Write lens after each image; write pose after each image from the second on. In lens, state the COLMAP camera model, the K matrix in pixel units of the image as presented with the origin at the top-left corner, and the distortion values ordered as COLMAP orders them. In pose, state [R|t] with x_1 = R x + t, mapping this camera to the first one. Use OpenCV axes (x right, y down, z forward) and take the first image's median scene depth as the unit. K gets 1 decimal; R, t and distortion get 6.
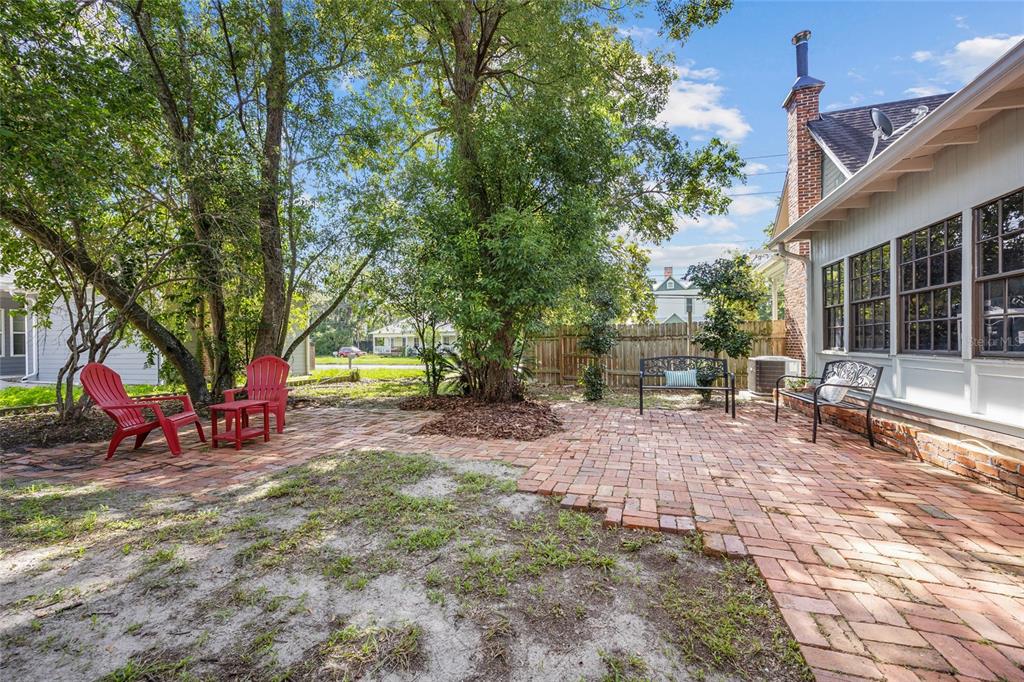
lens RADIAL K [[409.2, 0, 513.2], [0, 409.2, 343.7], [0, 0, 1]] dist [-0.002847, -0.000264]
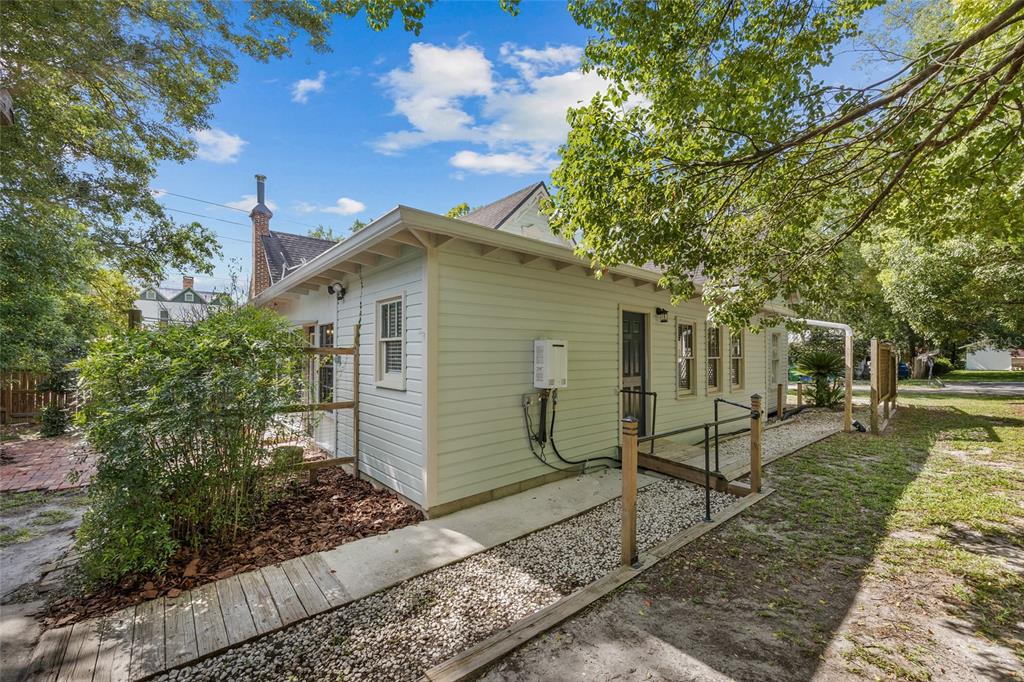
lens RADIAL K [[409.2, 0, 515.1], [0, 409.2, 343.5], [0, 0, 1]] dist [-0.002847, -0.000264]
pose [[0.526213, 0.024582, 0.849997, -0.088162], [-0.006145, 0.999666, -0.025106, -0.089414], [-0.850331, 0.007988, 0.526188, -0.634404]]
